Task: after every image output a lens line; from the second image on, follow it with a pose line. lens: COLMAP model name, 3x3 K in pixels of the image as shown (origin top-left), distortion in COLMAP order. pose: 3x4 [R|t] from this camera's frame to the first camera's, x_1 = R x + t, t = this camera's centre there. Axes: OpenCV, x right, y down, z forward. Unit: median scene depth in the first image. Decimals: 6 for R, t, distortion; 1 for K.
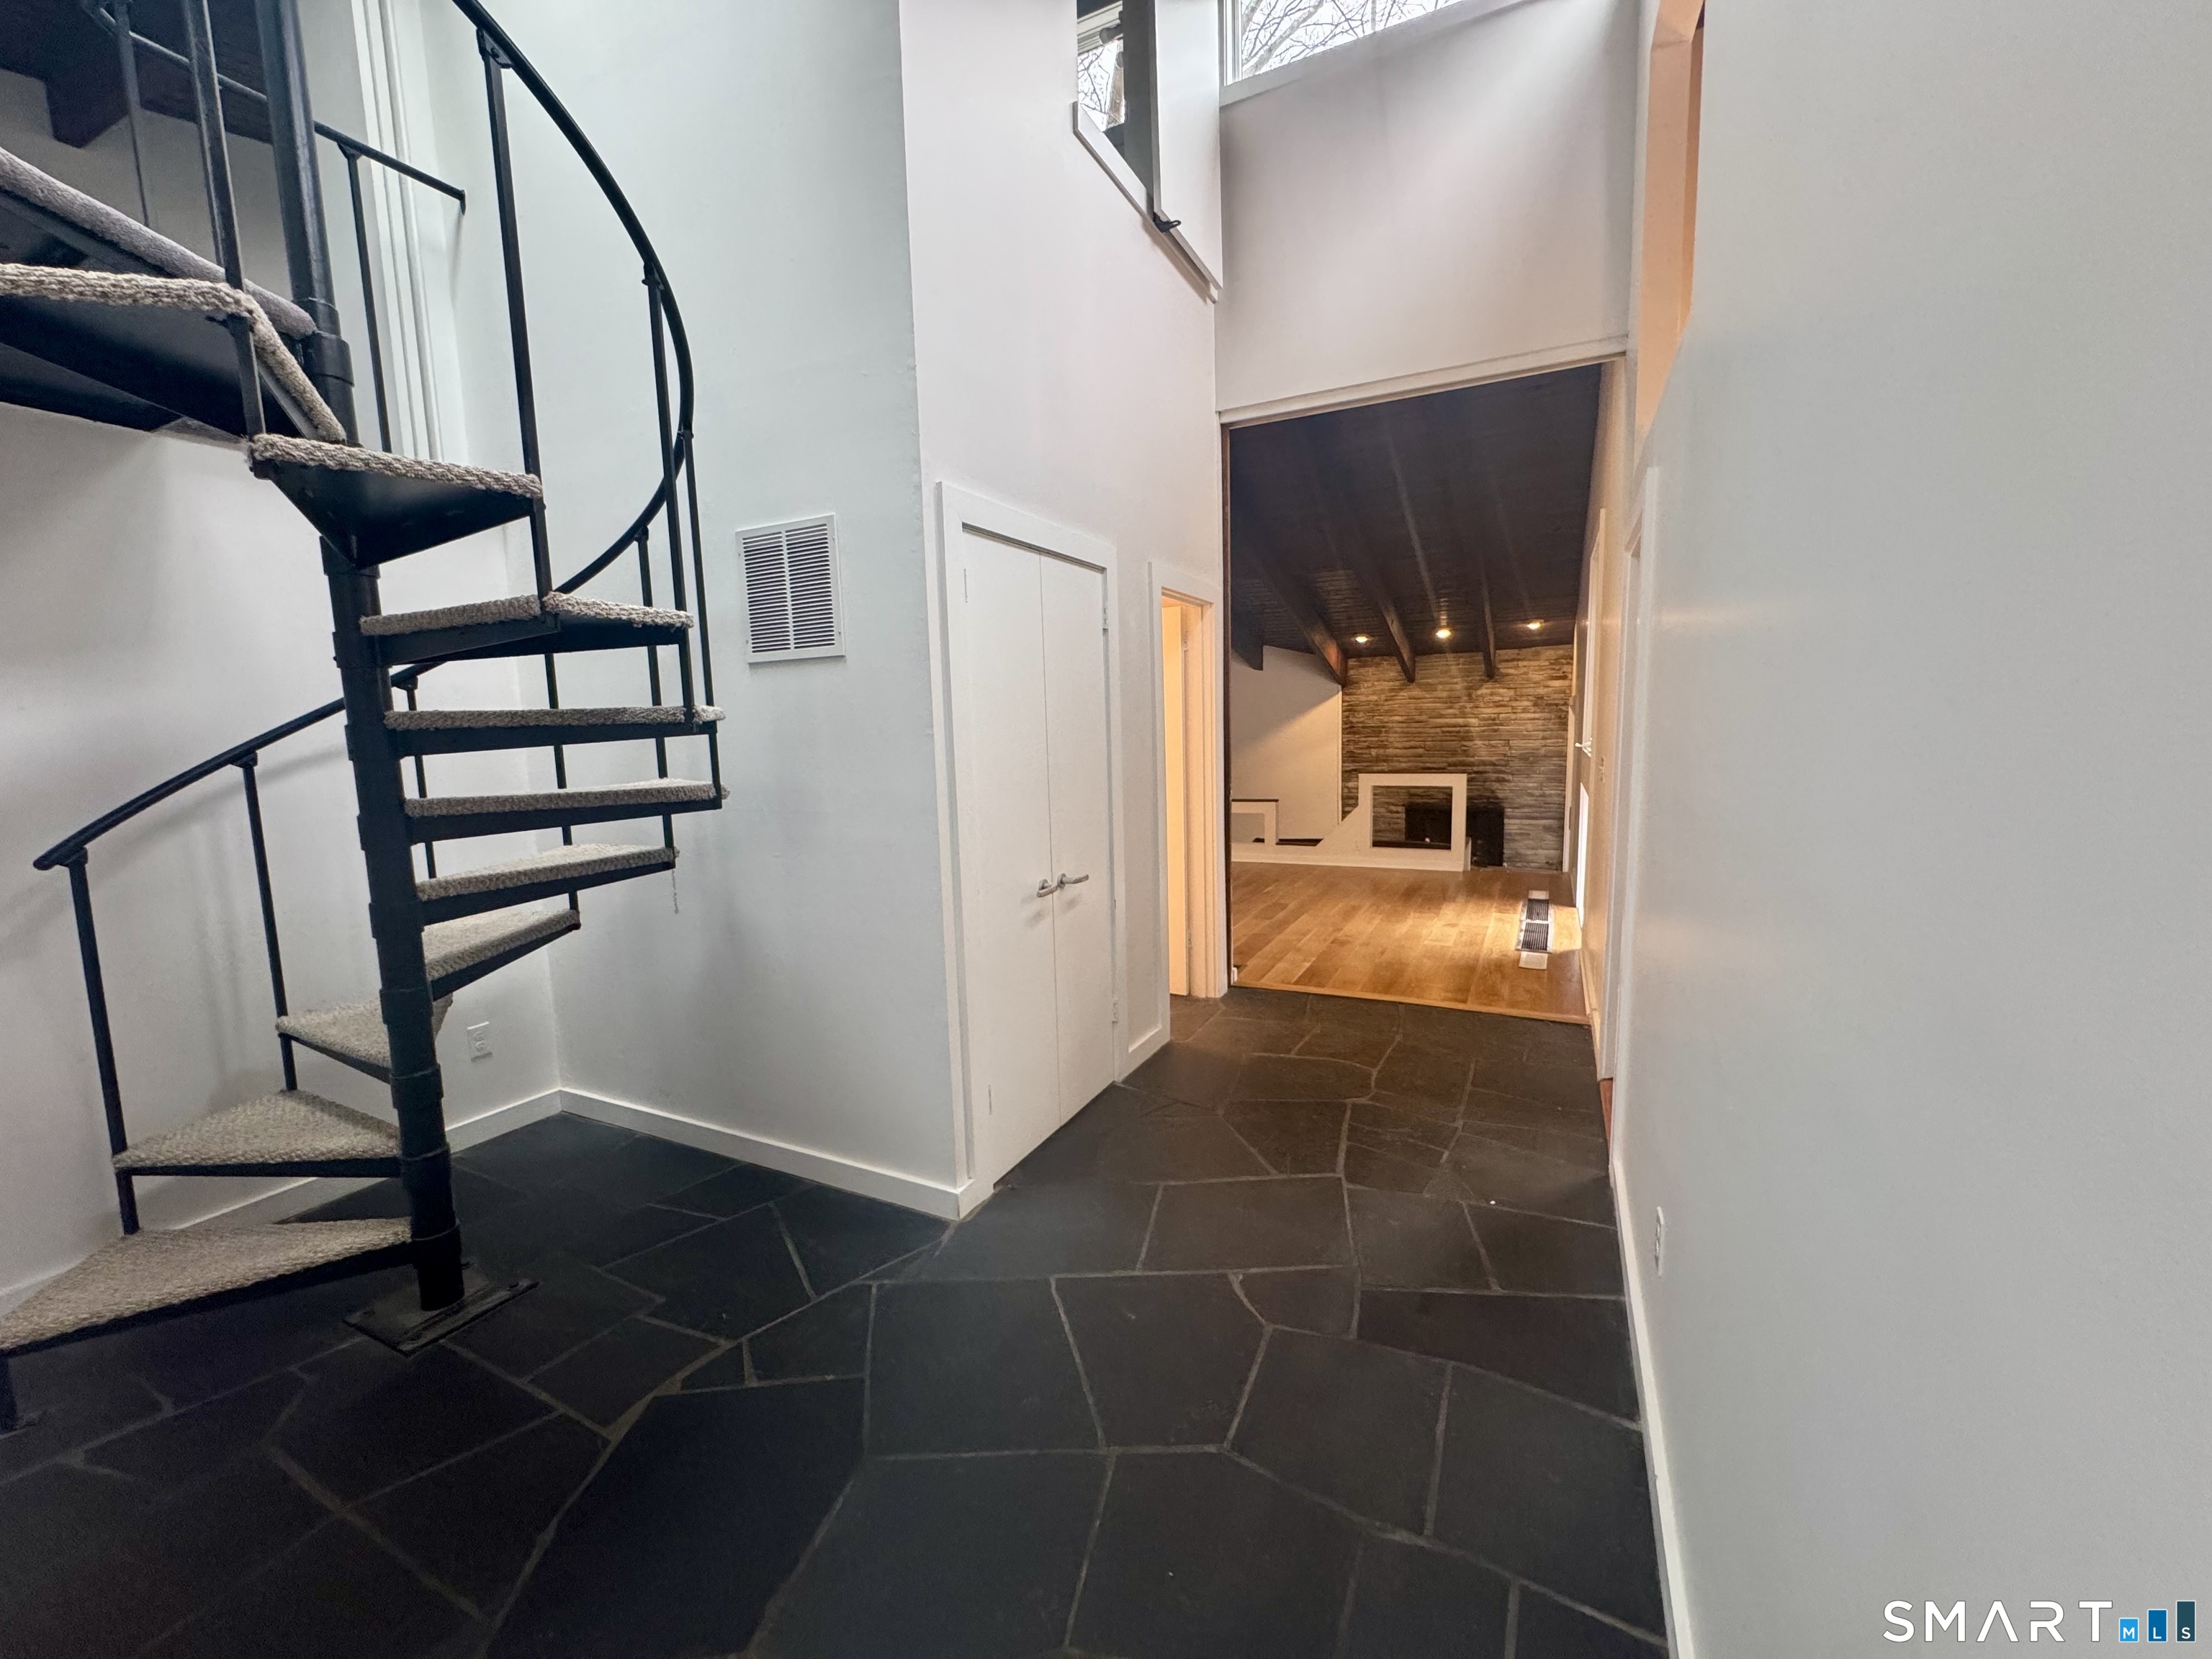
lens RADIAL K [[878.2, 0, 1109.2], [0, 878.2, 830.2], [0, 0, 1]] dist [-0.002595, 0.000813]
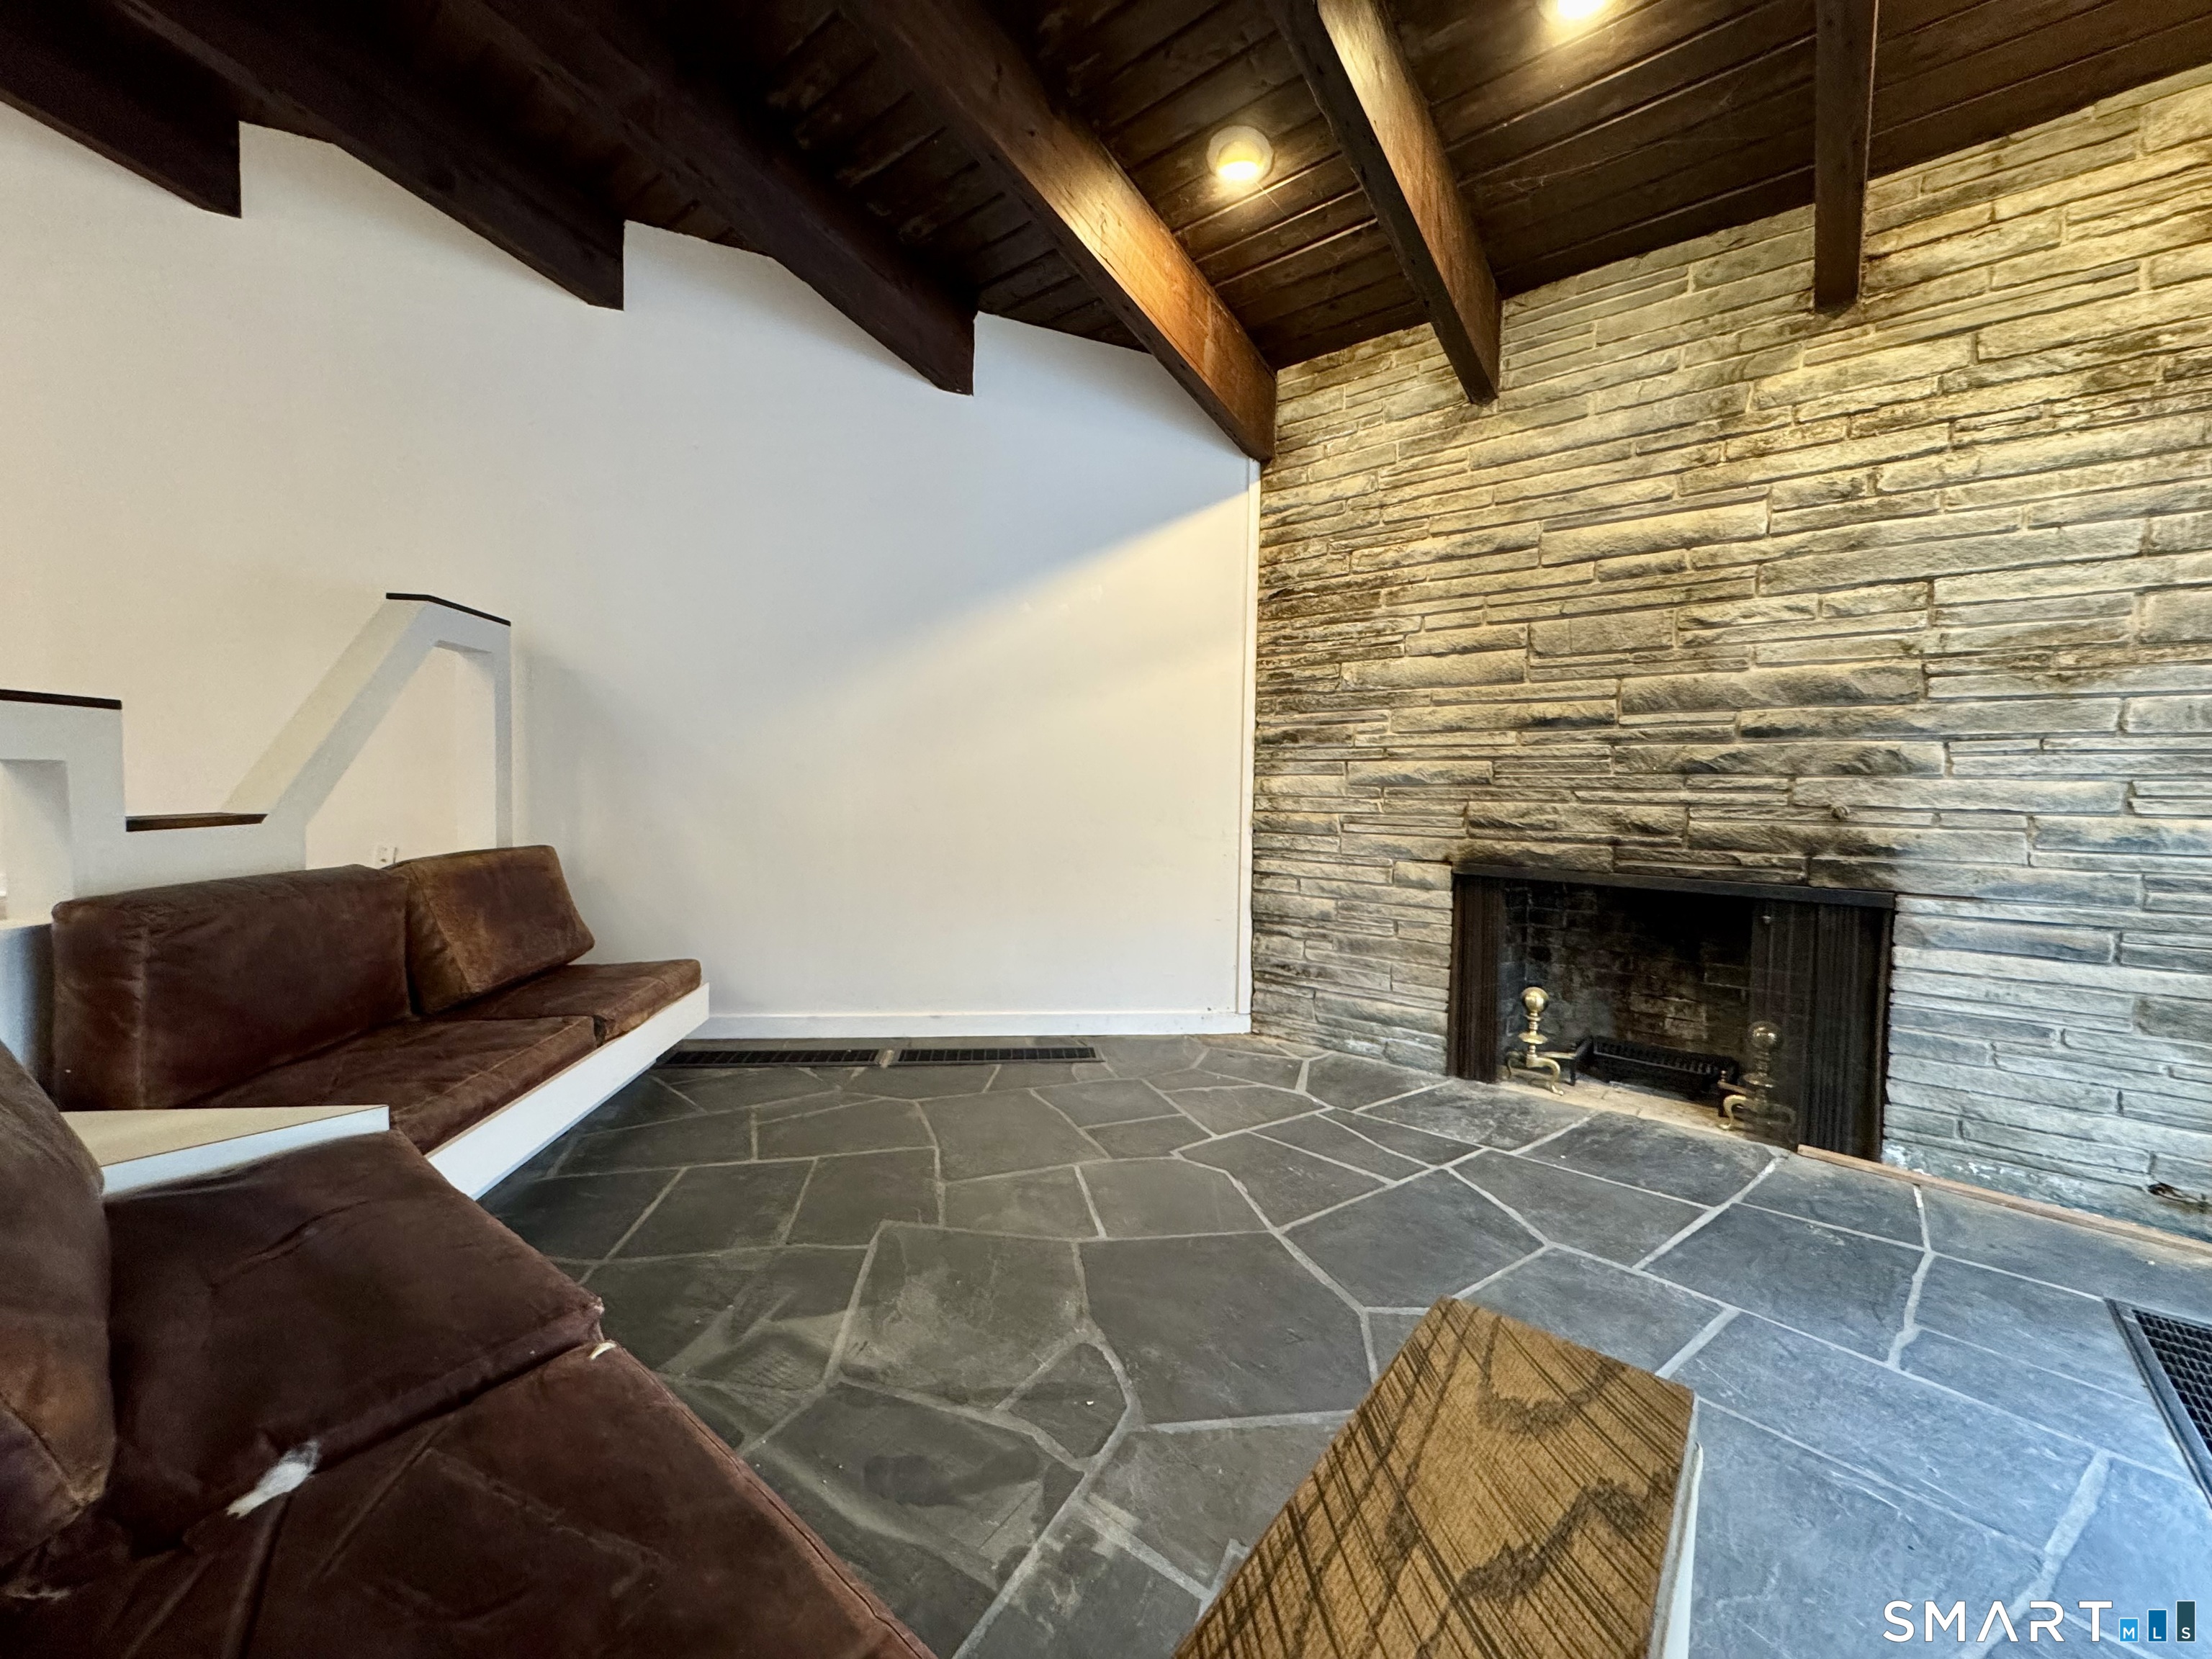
lens RADIAL K [[878.2, 0, 1109.2], [0, 878.2, 830.2], [0, 0, 1]] dist [-0.002595, 0.000813]
pose [[0.972556, 0.053966, -0.226324, 0.309625], [-0.070665, 0.995292, -0.066334, -0.012942], [0.221678, 0.080506, 0.971791, 0.746465]]
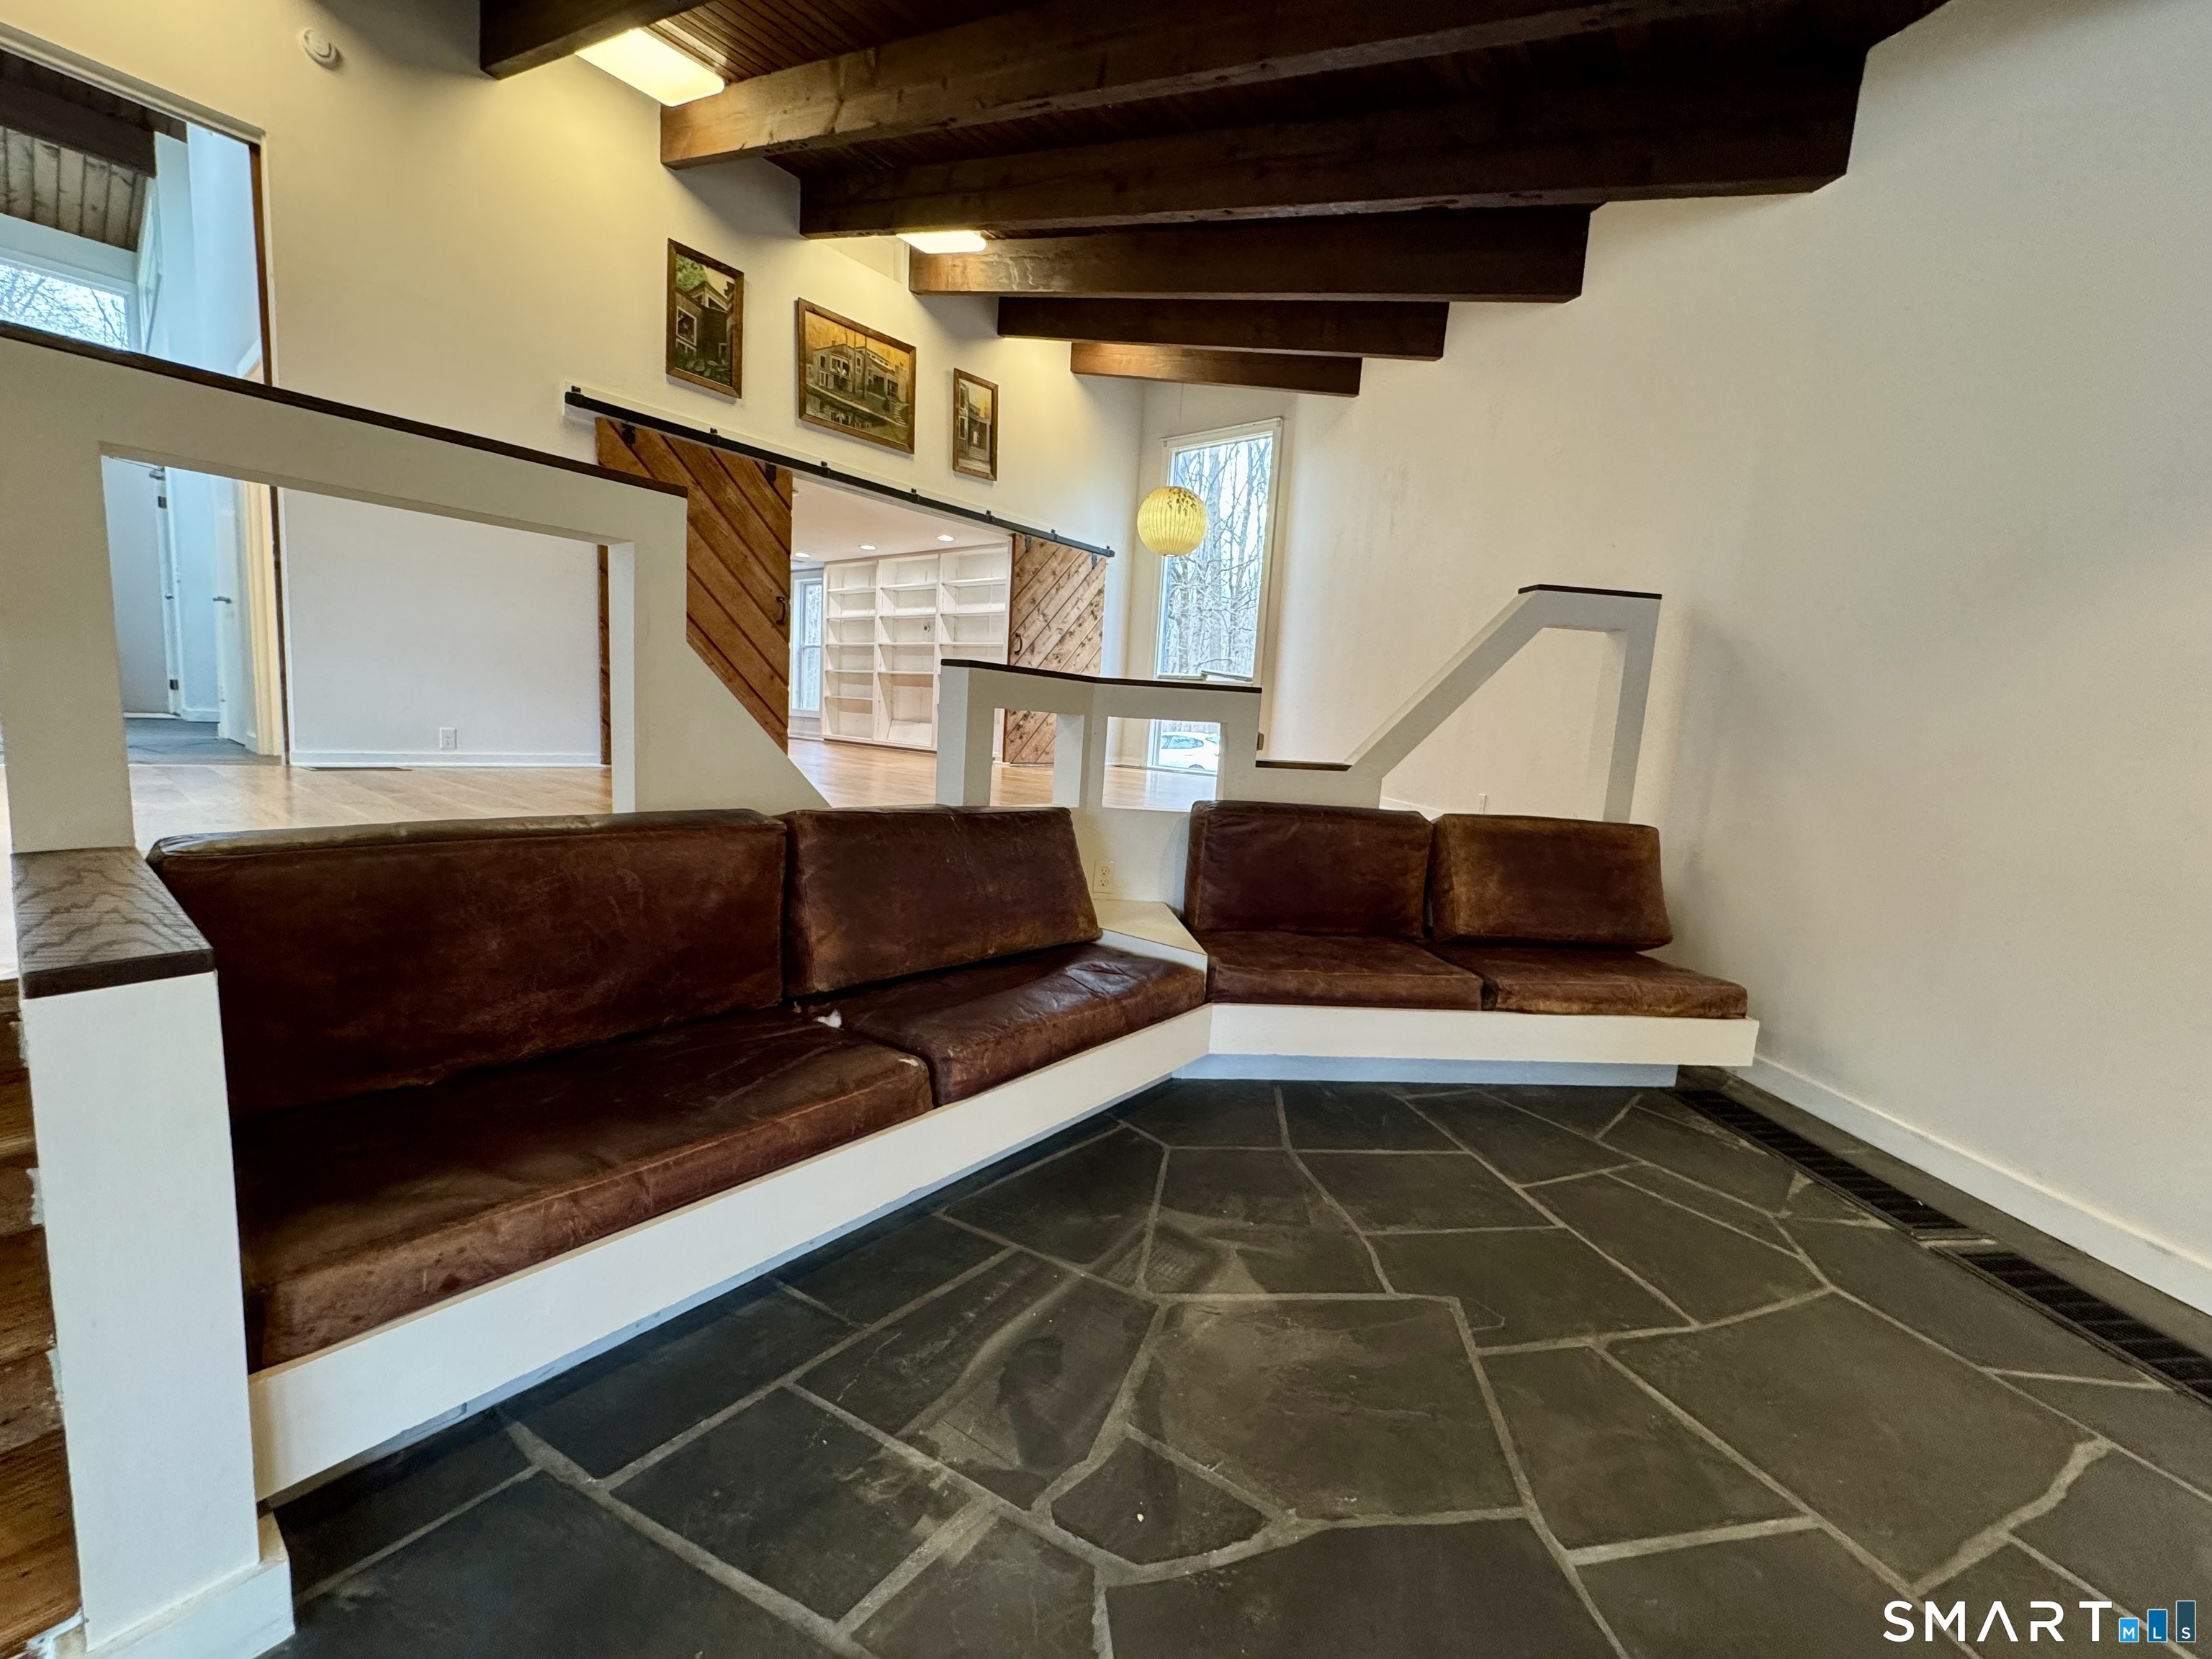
lens RADIAL K [[878.2, 0, 1109.2], [0, 878.2, 830.2], [0, 0, 1]] dist [-0.002595, 0.000813]
pose [[-0.227342, 0.135461, -0.964348, 0.371537], [-0.175197, 0.968431, 0.177336, -0.032308], [0.957926, 0.209267, -0.196432, 0.881132]]
